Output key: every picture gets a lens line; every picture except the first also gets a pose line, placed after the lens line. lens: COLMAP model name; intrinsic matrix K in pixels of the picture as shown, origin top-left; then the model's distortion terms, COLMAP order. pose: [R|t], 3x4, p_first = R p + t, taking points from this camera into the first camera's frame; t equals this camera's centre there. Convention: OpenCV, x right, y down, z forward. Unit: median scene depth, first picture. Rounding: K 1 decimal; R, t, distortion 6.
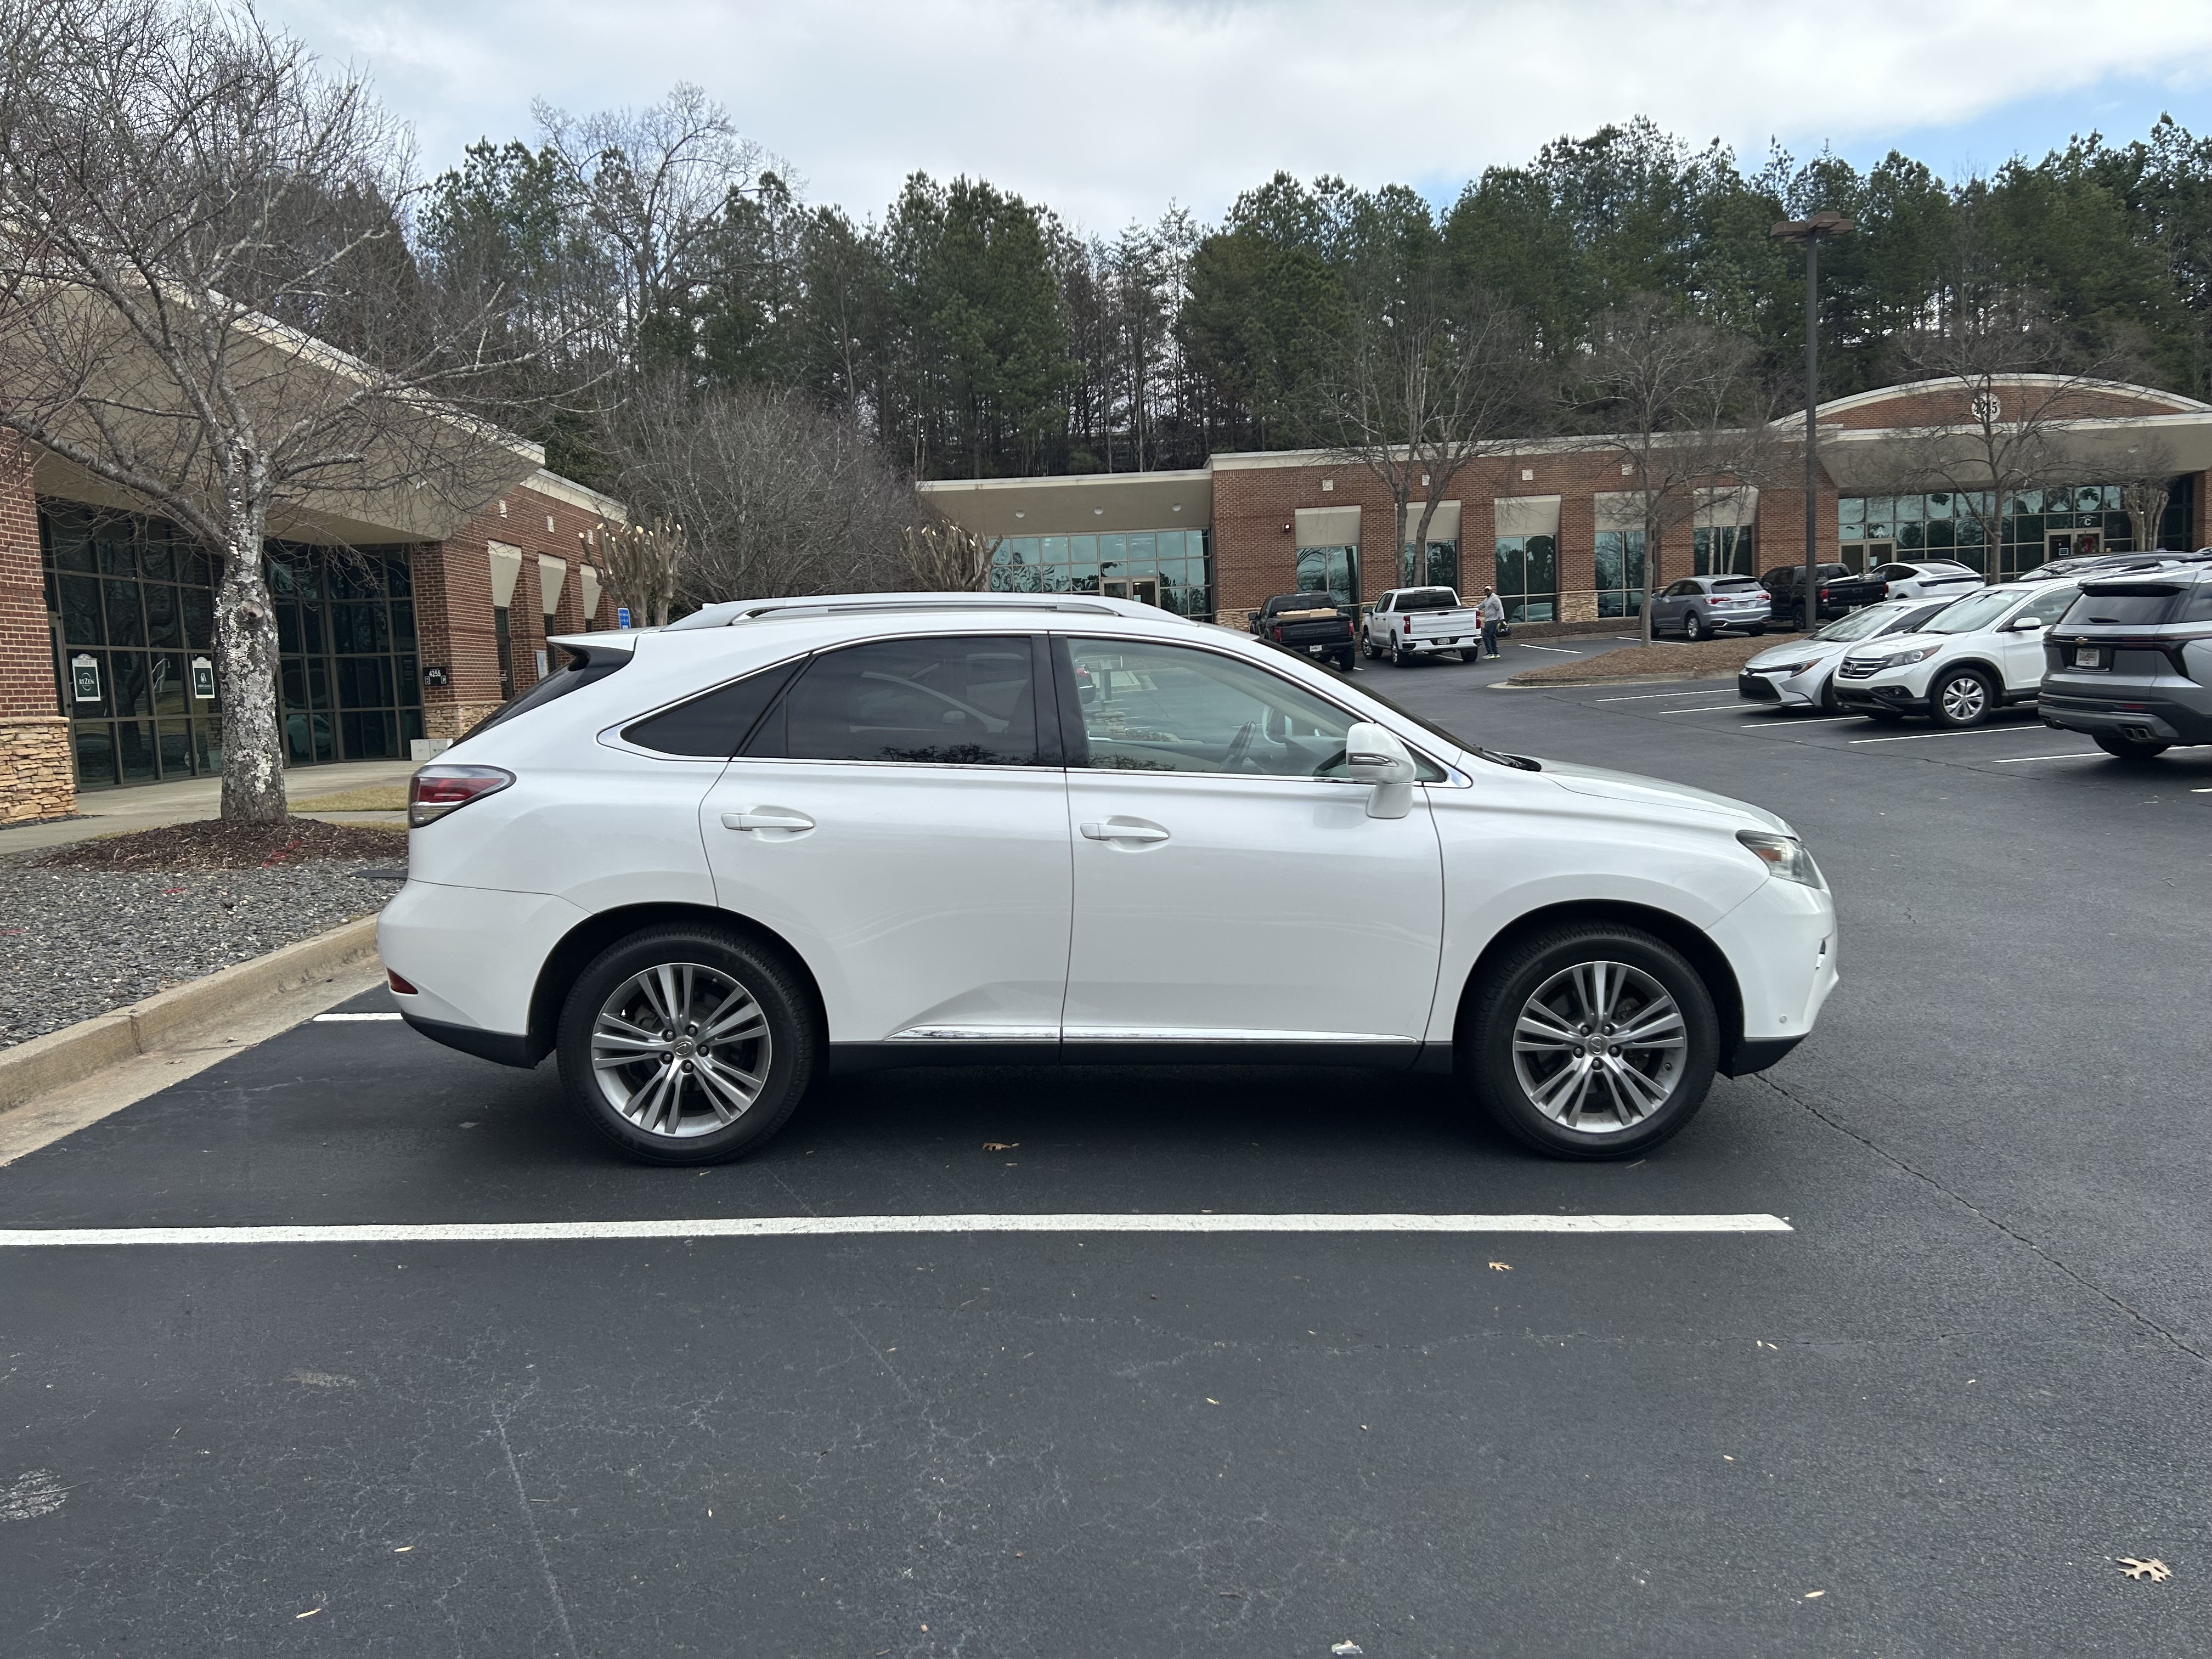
lens RADIAL K [[1667.0, 0, 1117.3], [0, 1667.0, 820.1], [0, 0, 1]] dist [0.071058, -0.072510]
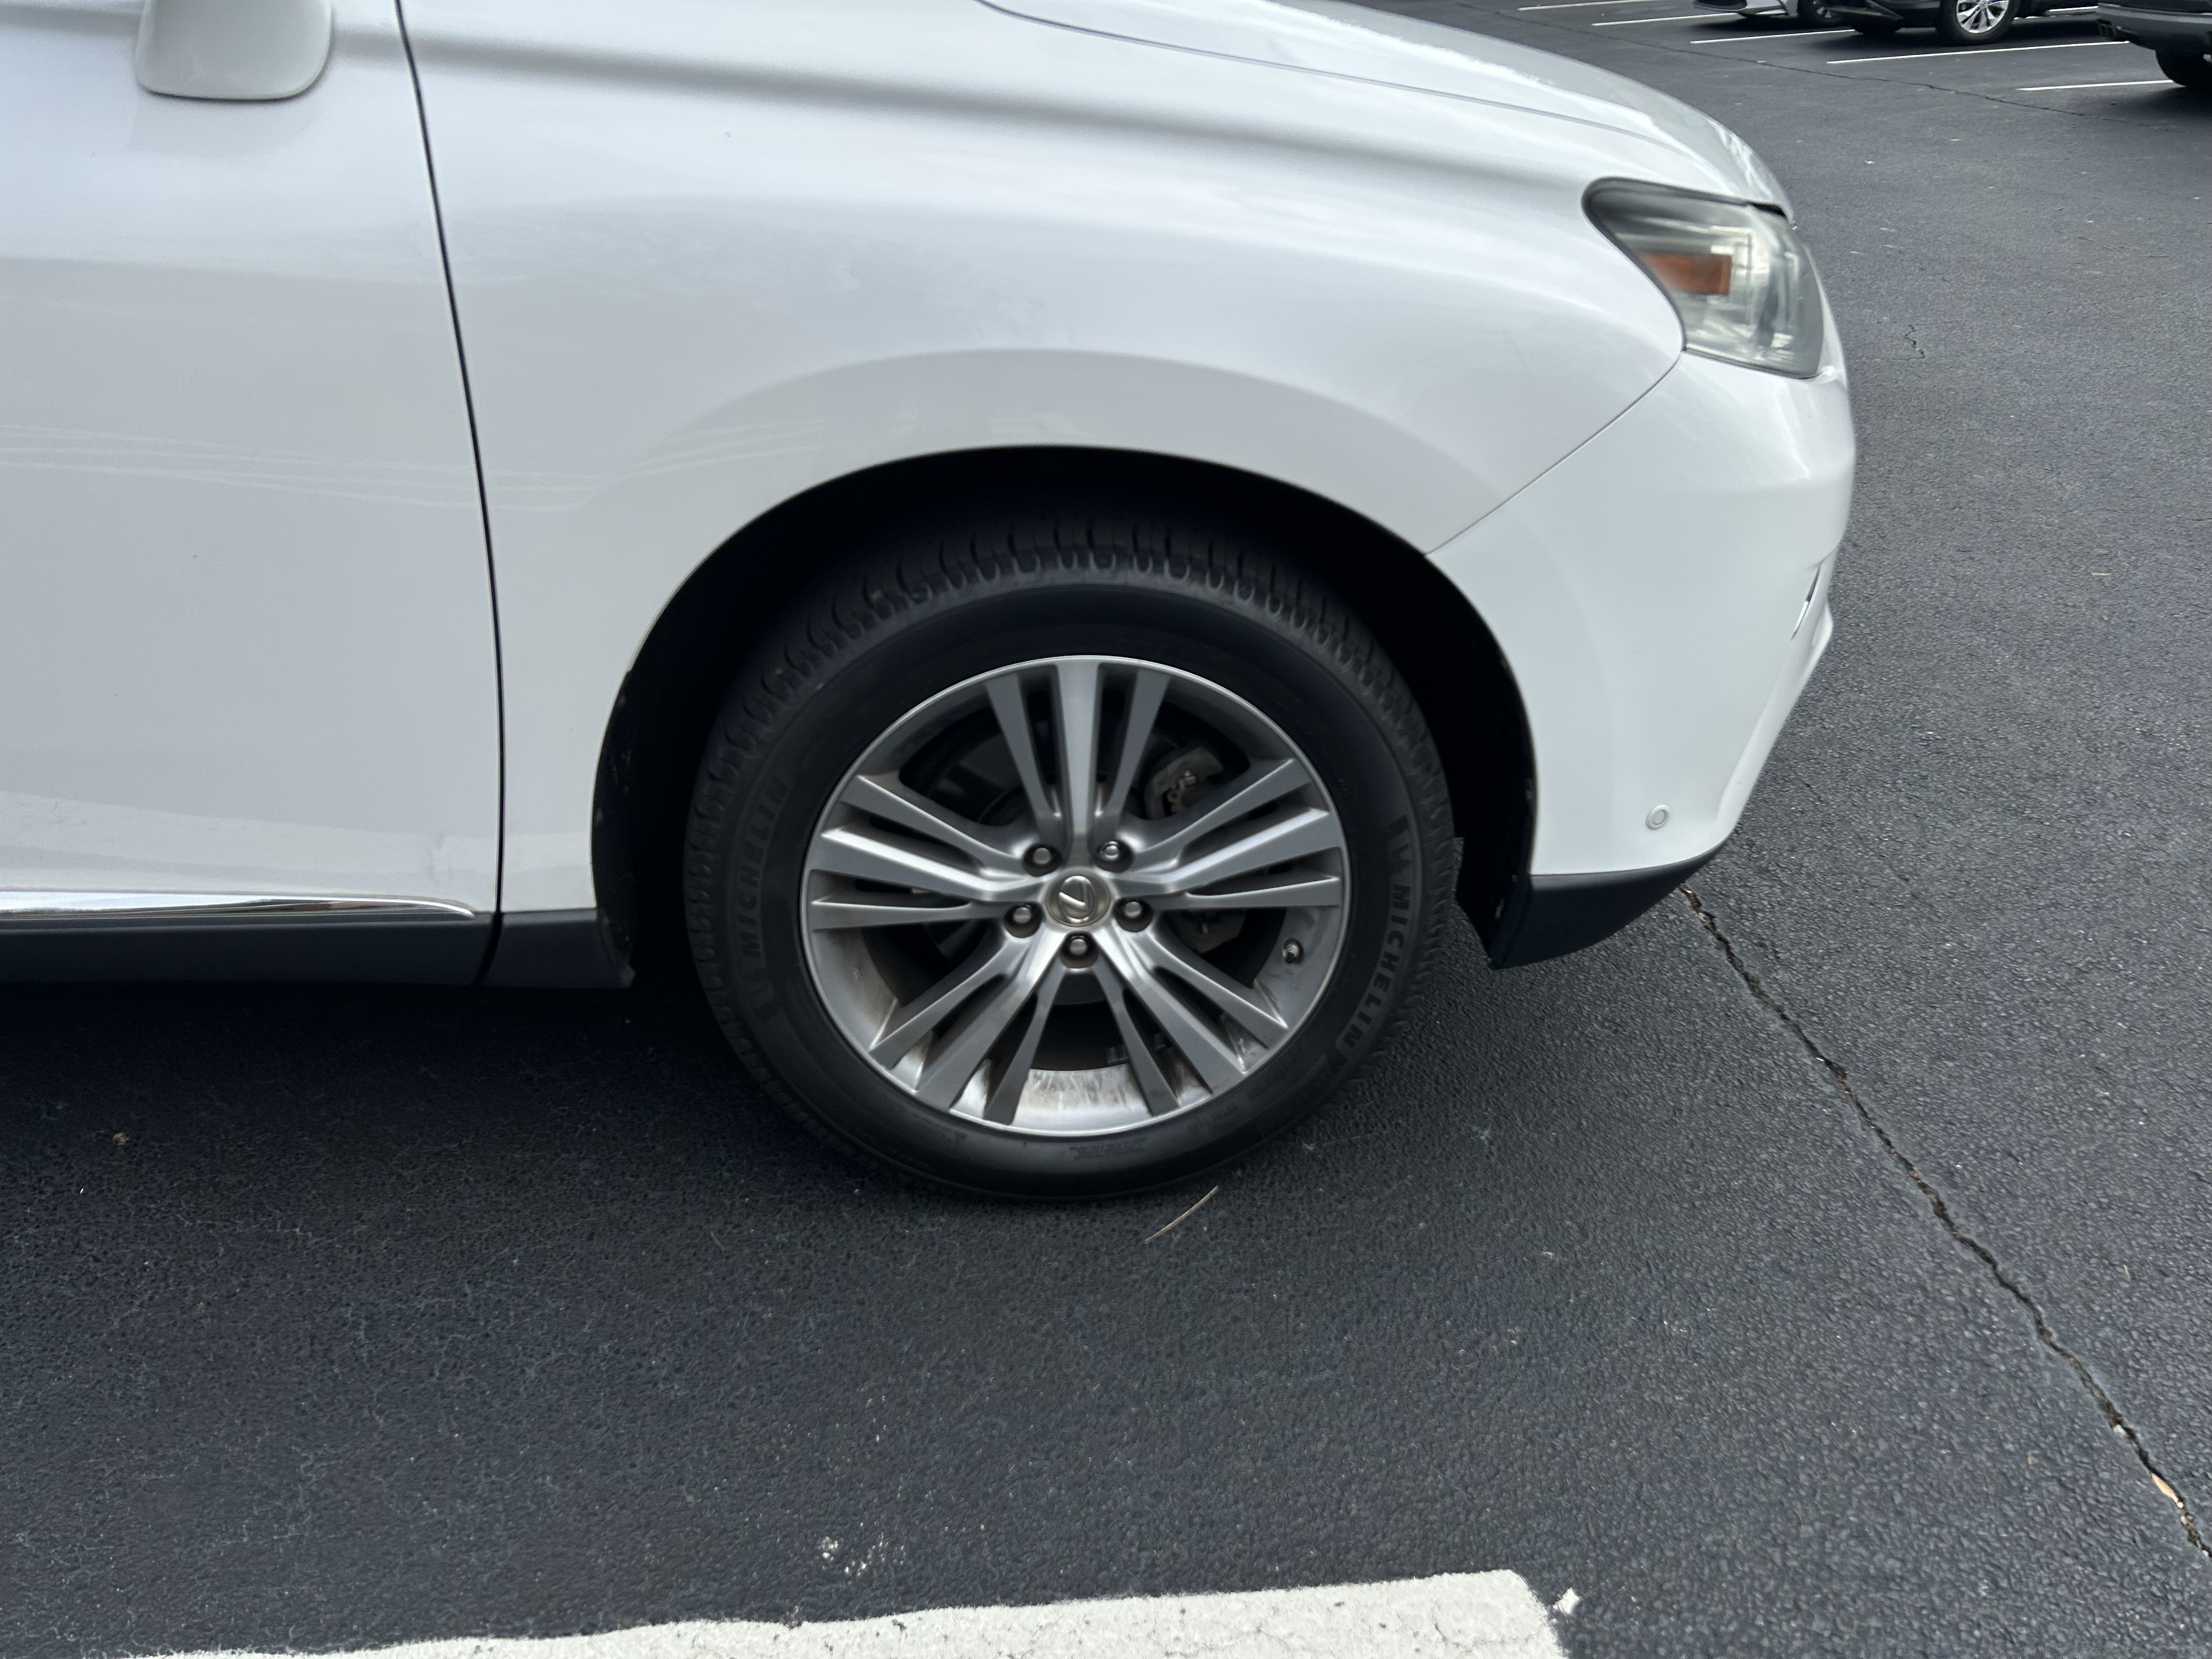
lens RADIAL K [[1667.0, 0, 1112.6], [0, 1667.0, 826.9], [0, 0, 1]] dist [0.071058, -0.072510]
pose [[0.998602, -0.007355, 0.052341, 0.275615], [-0.012122, 0.932006, 0.362241, 0.005998], [-0.051446, -0.362369, 0.930614, 0.707855]]
